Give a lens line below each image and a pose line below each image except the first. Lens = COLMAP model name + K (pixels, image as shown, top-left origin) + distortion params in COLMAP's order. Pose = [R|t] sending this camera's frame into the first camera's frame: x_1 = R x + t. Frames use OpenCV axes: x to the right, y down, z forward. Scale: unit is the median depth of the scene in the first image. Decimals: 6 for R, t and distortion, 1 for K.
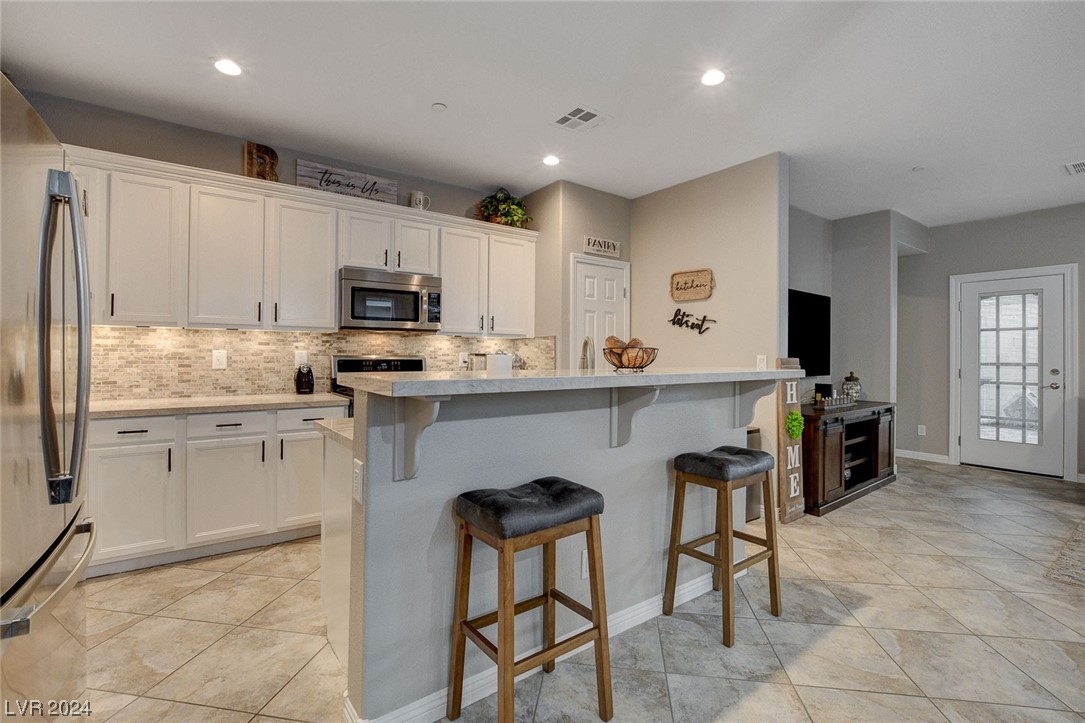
lens RADIAL K [[494.9, 0, 538.6], [0, 494.9, 359.8], [0, 0, 1]] dist [-0.011309, -0.000928]
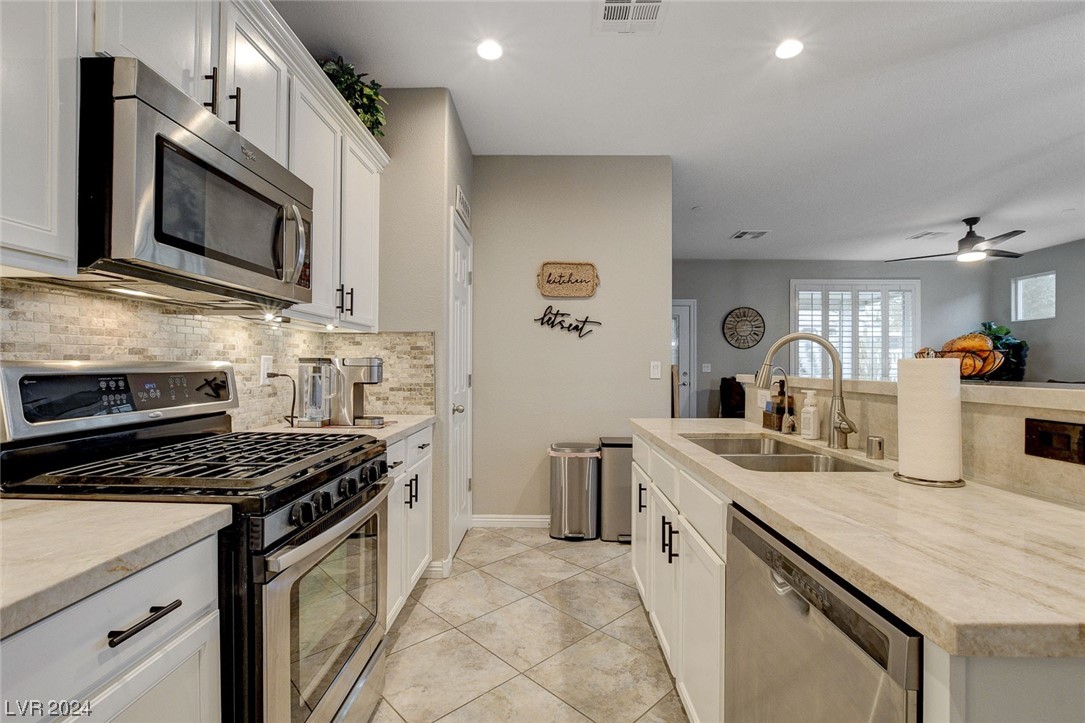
lens RADIAL K [[494.9, 0, 538.6], [0, 494.9, 359.8], [0, 0, 1]] dist [-0.011309, -0.000928]
pose [[0.631024, 0.006599, 0.775735, -0.361792], [0.004884, 0.999910, -0.012479, -0.003547], [-0.775748, 0.011663, 0.630935, 0.491546]]
